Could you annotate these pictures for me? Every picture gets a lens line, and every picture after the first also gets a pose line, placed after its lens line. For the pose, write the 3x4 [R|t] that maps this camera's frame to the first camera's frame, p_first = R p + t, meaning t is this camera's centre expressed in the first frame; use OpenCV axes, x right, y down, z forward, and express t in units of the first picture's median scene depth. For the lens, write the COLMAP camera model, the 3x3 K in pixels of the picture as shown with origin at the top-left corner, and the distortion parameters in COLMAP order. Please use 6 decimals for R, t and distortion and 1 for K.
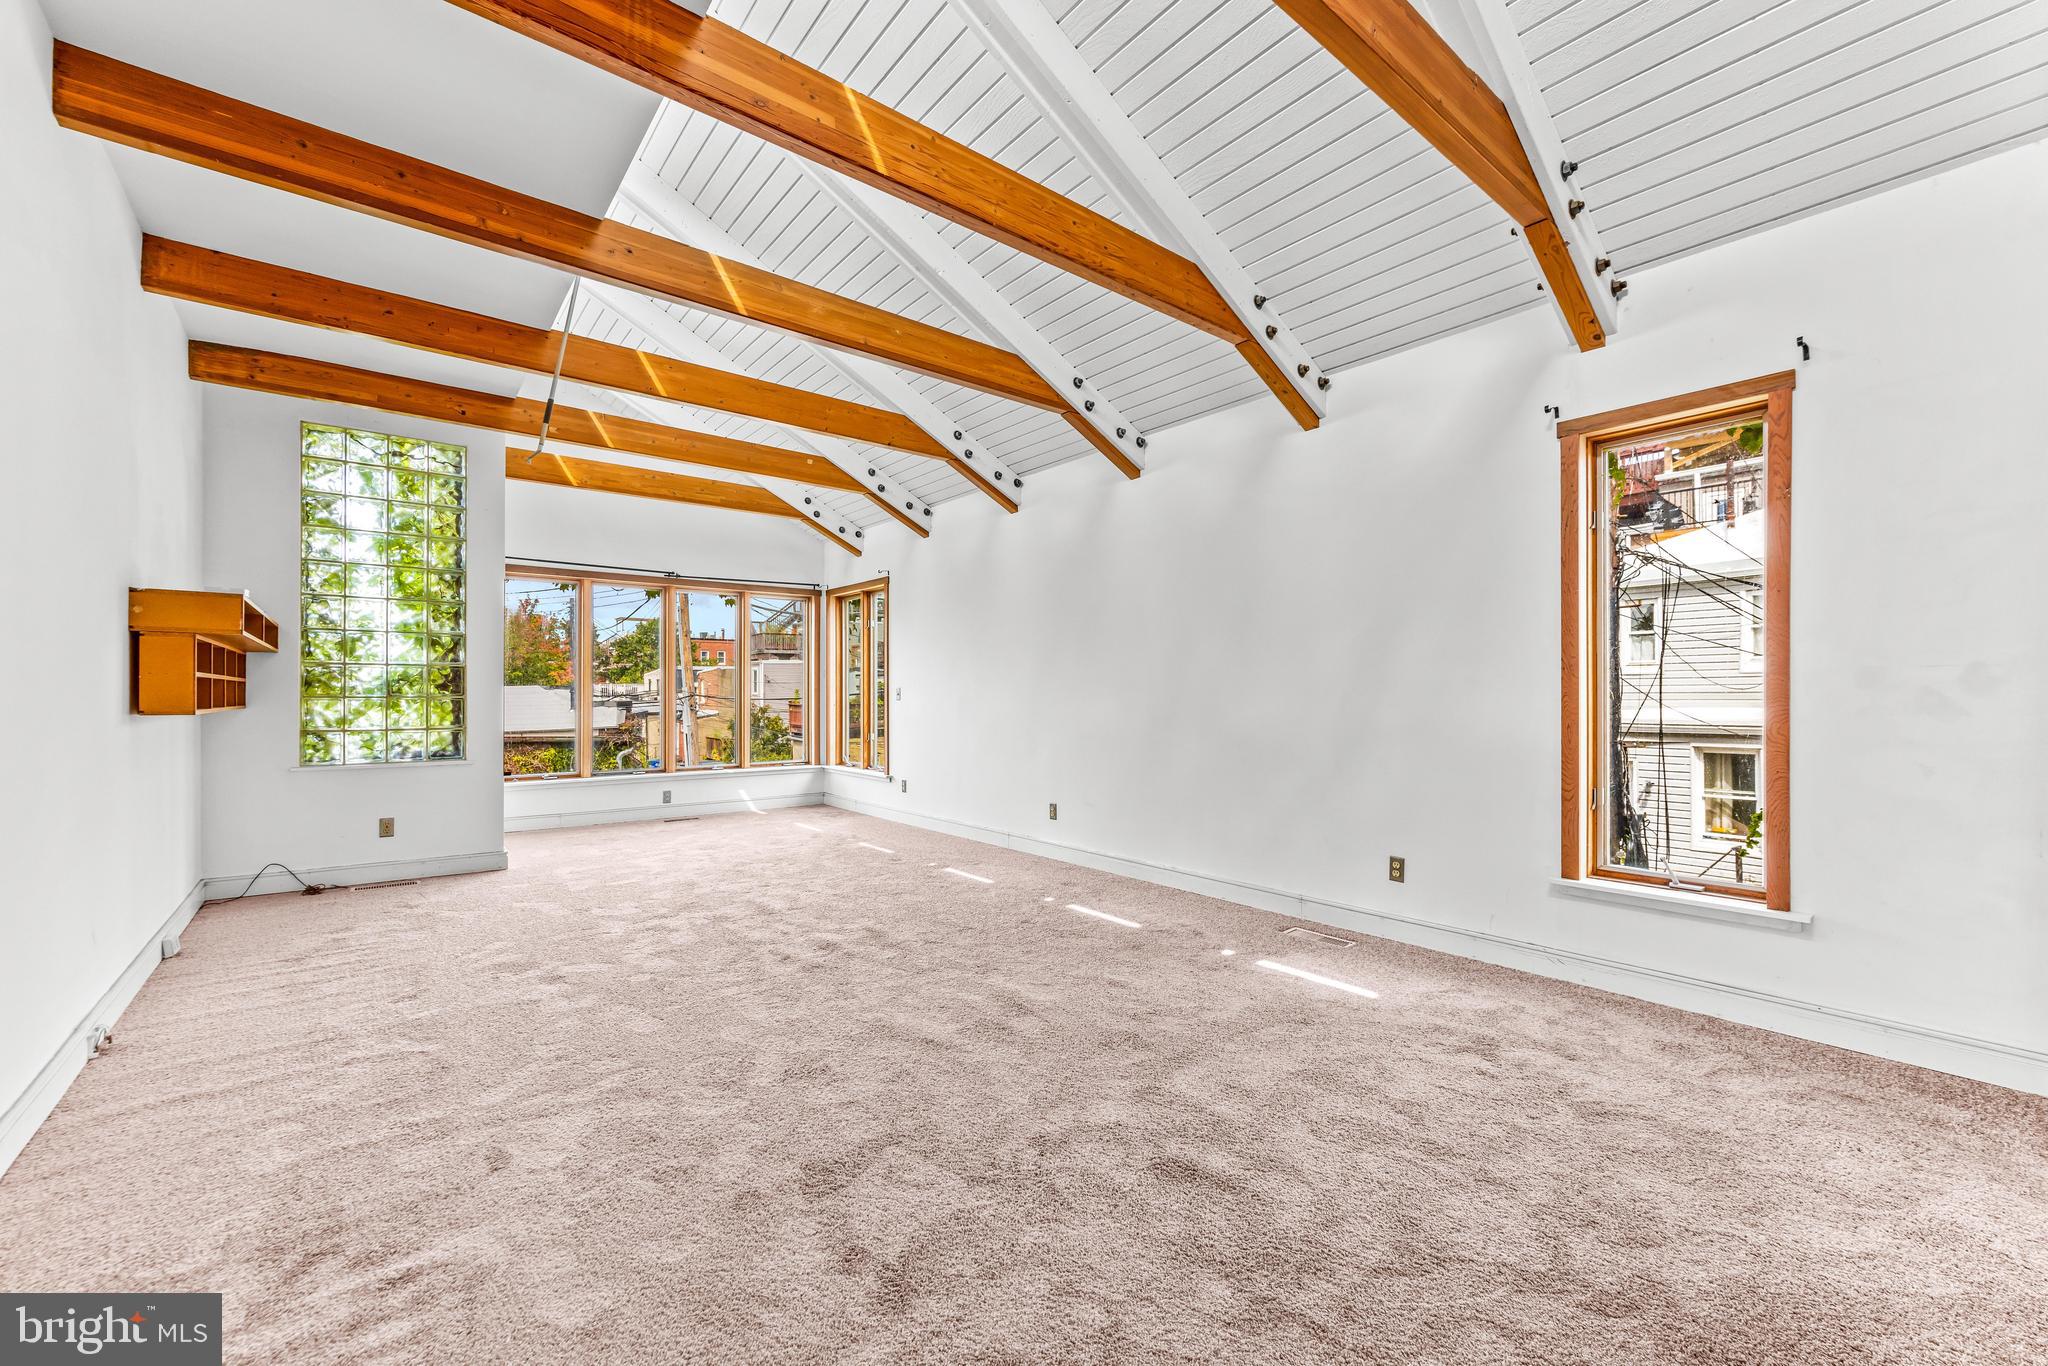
lens RADIAL K [[829.3, 0, 1032.1], [0, 829.3, 690.3], [0, 0, 1]] dist [0.003955, 0.000208]
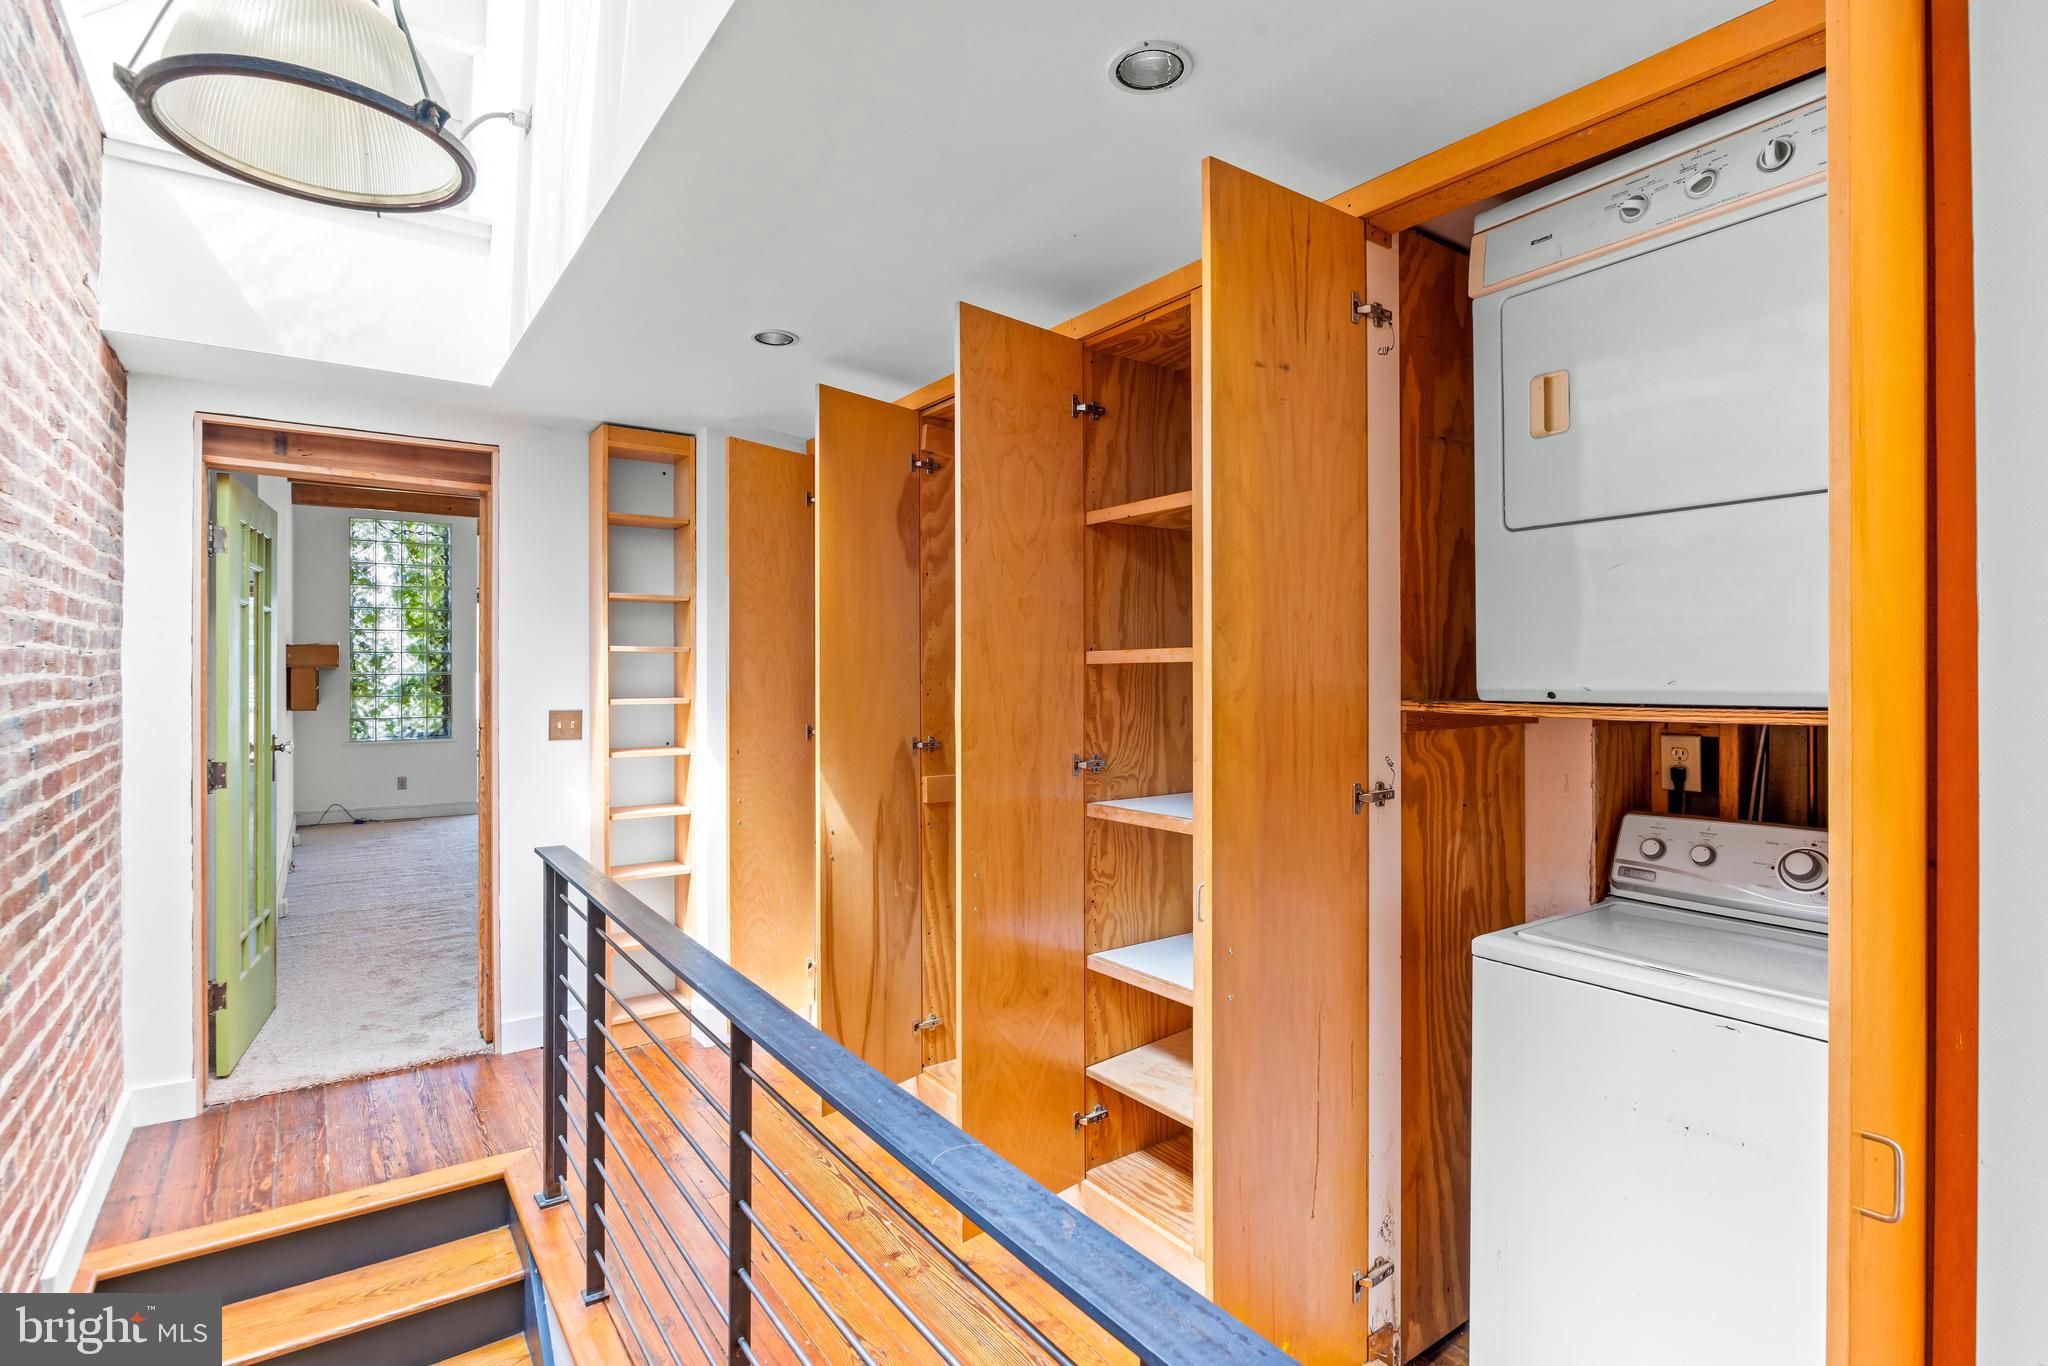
lens RADIAL K [[990.4, 0, 1017.1], [0, 990.4, 675.6], [0, 0, 1]] dist [-0.000891, -0.000005]
pose [[0.997447, -0.000104, -0.071407, 0.452347], [0.000905, 0.999937, 0.011185, -0.047181], [0.071402, -0.011221, 0.997385, -0.692559]]
